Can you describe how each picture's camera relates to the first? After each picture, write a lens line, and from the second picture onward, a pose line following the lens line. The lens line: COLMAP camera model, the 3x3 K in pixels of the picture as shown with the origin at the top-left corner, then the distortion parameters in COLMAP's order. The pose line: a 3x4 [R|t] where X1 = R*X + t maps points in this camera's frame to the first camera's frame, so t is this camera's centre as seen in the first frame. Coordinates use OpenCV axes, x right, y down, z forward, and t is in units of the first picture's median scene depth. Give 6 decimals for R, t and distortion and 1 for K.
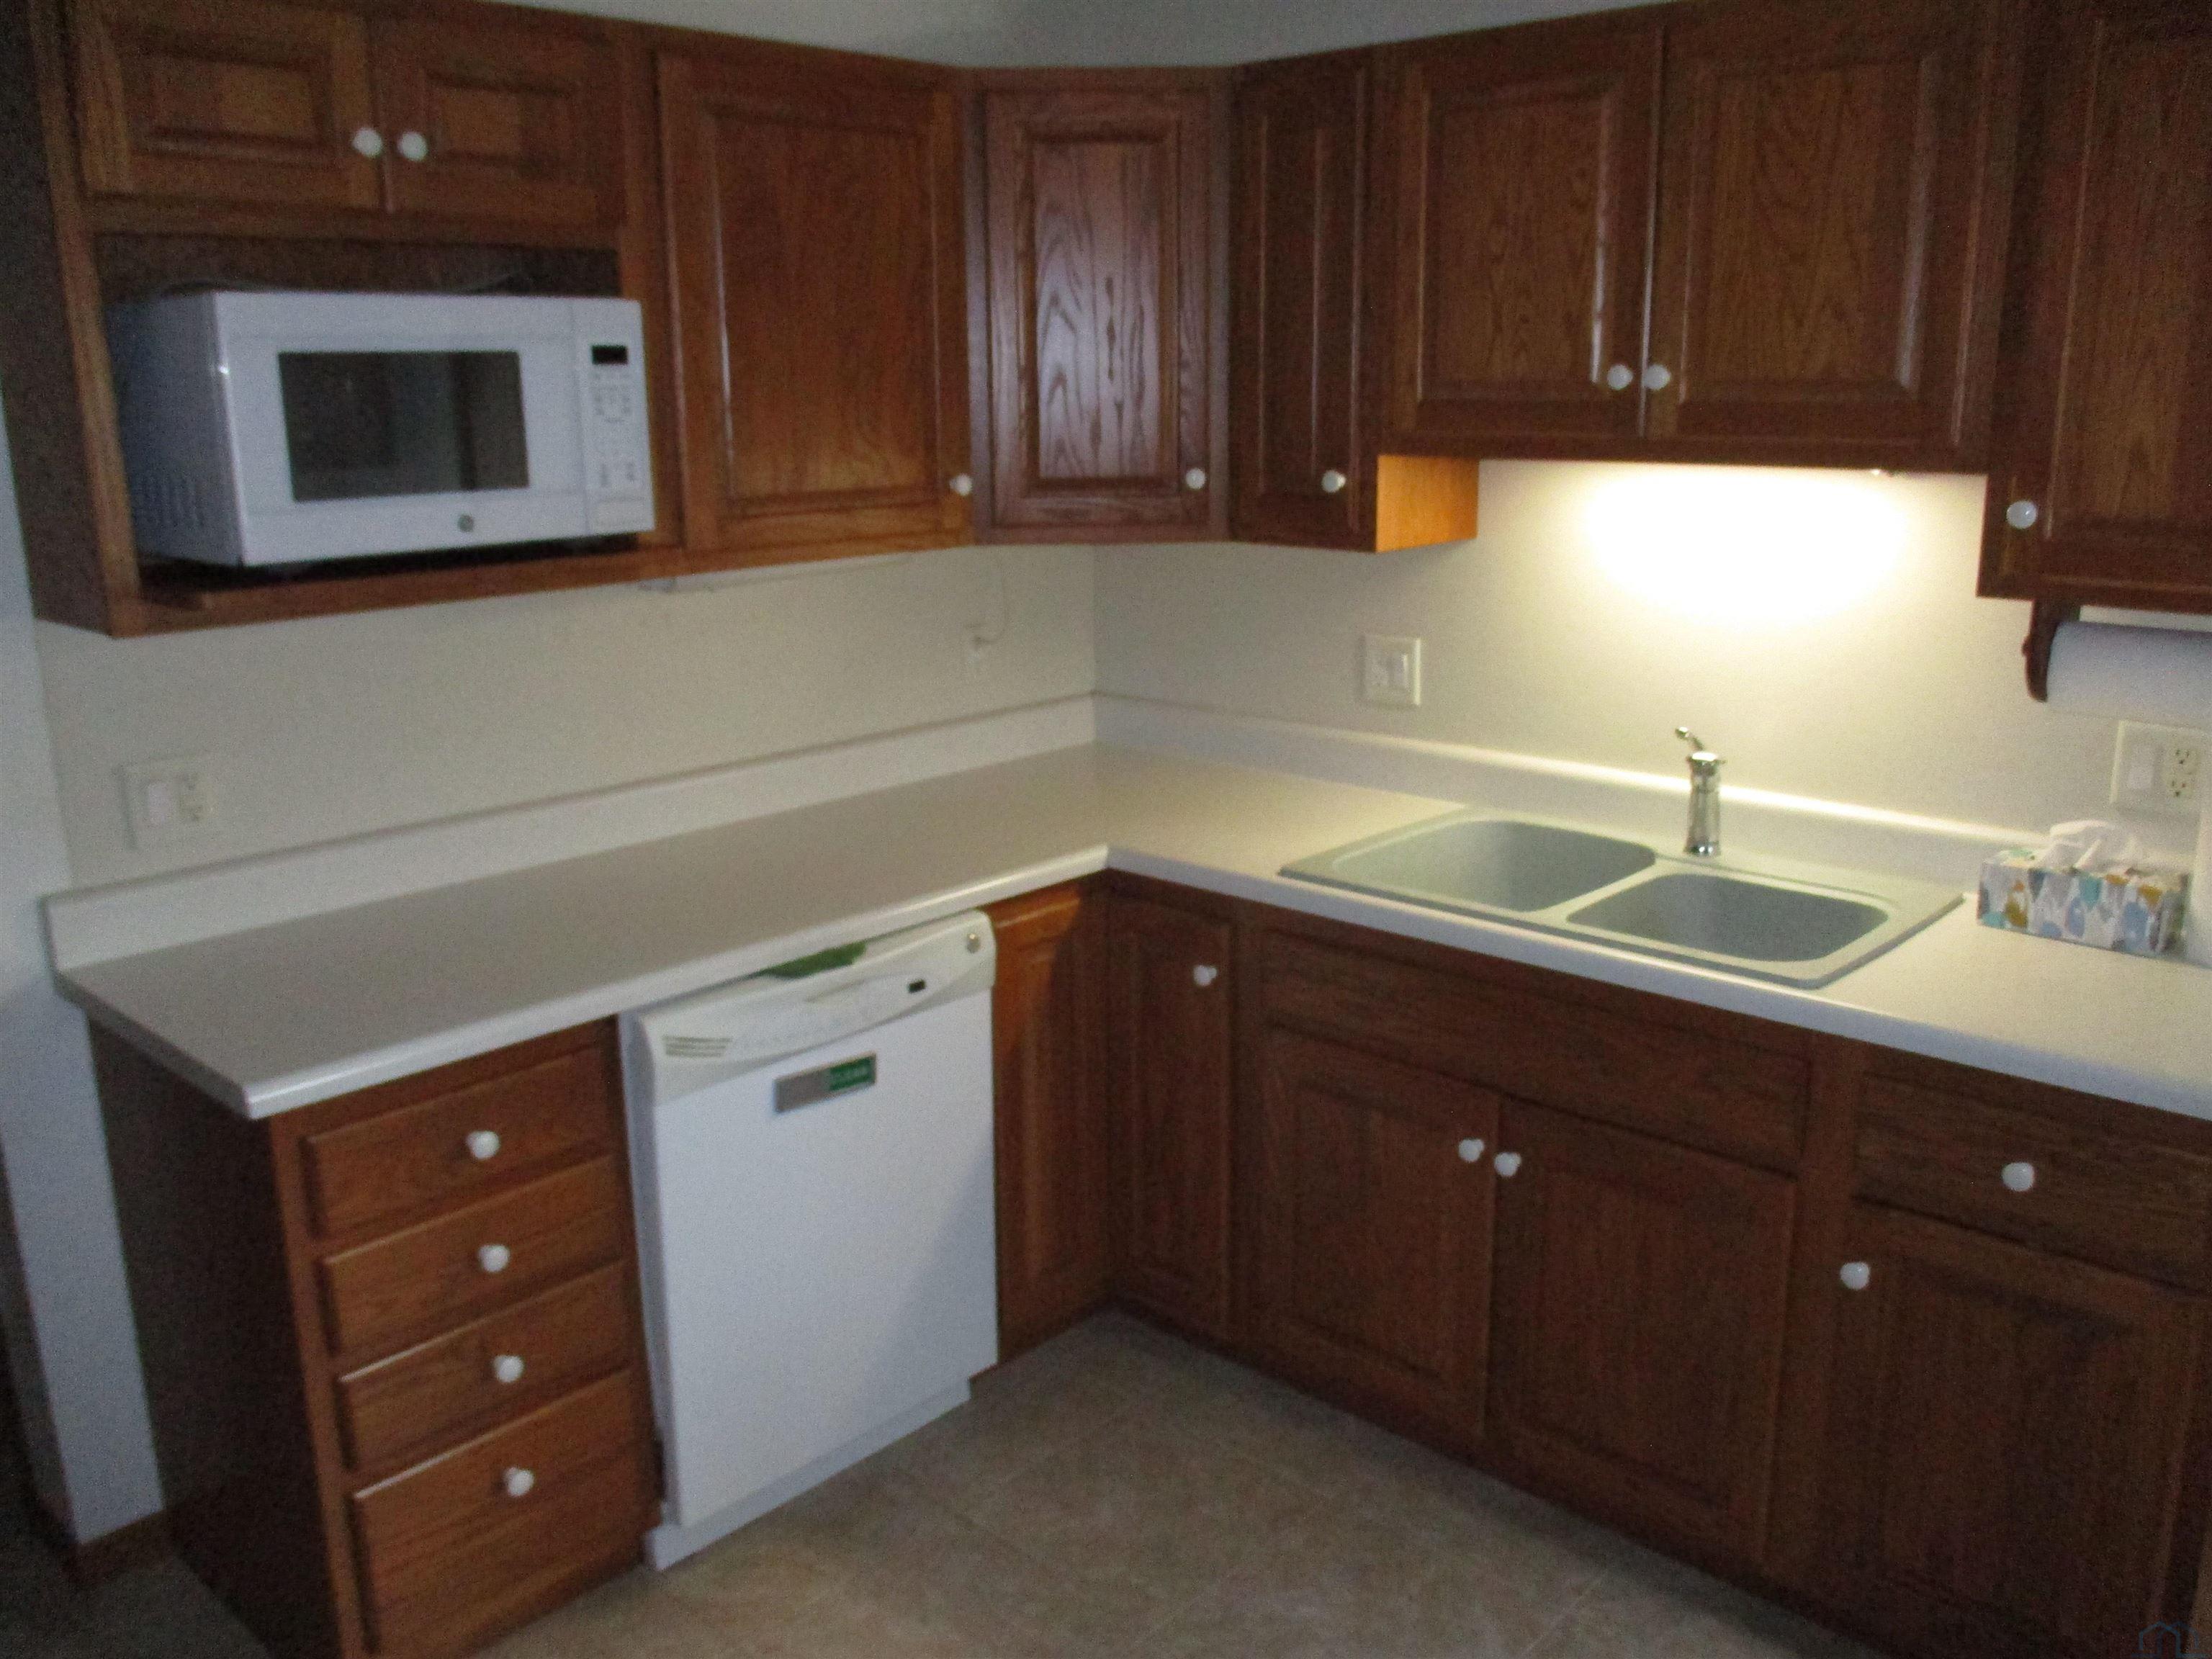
lens RADIAL K [[1854.7, 0, 1115.2], [0, 1854.7, 834.5], [0, 0, 1]] dist [-0.038074, 0.016374]
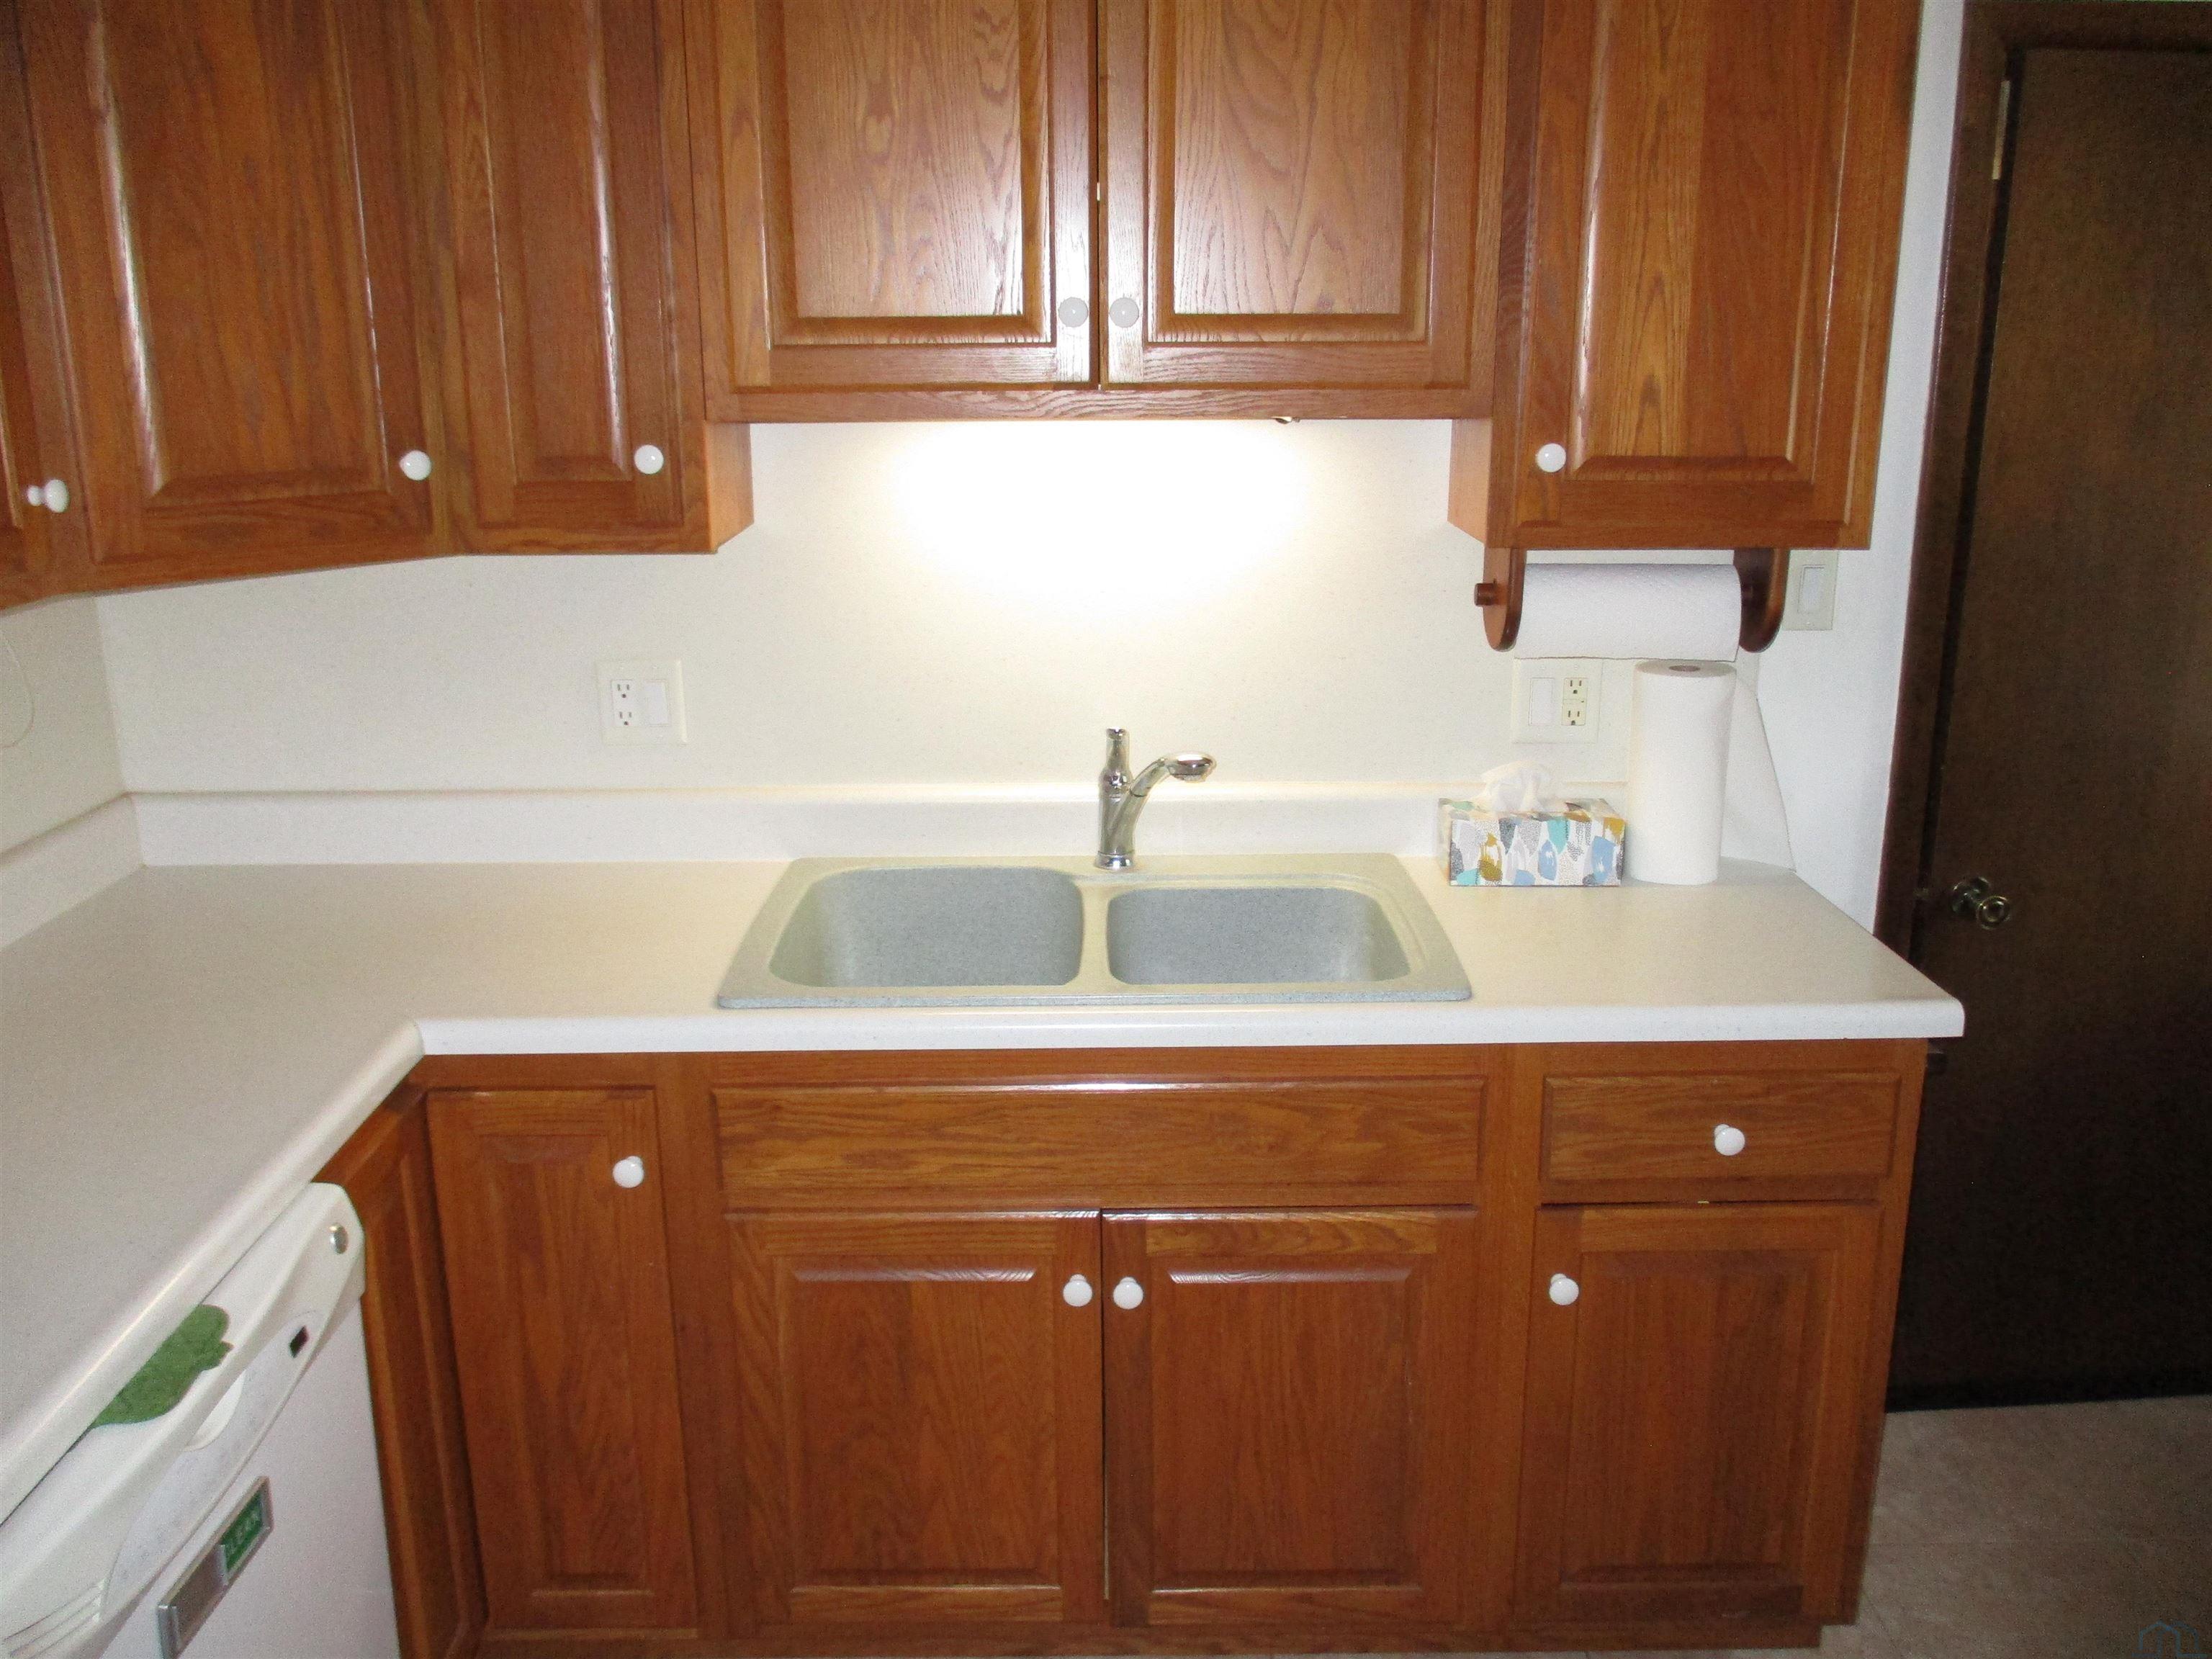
lens RADIAL K [[1854.7, 0, 1103.3], [0, 1854.7, 822.6], [0, 0, 1]] dist [-0.038074, 0.016374]
pose [[0.723687, -0.176356, 0.667215, -0.313018], [0.164875, 0.982984, 0.080989, -0.095535], [-0.670144, 0.051396, 0.740449, 0.419972]]
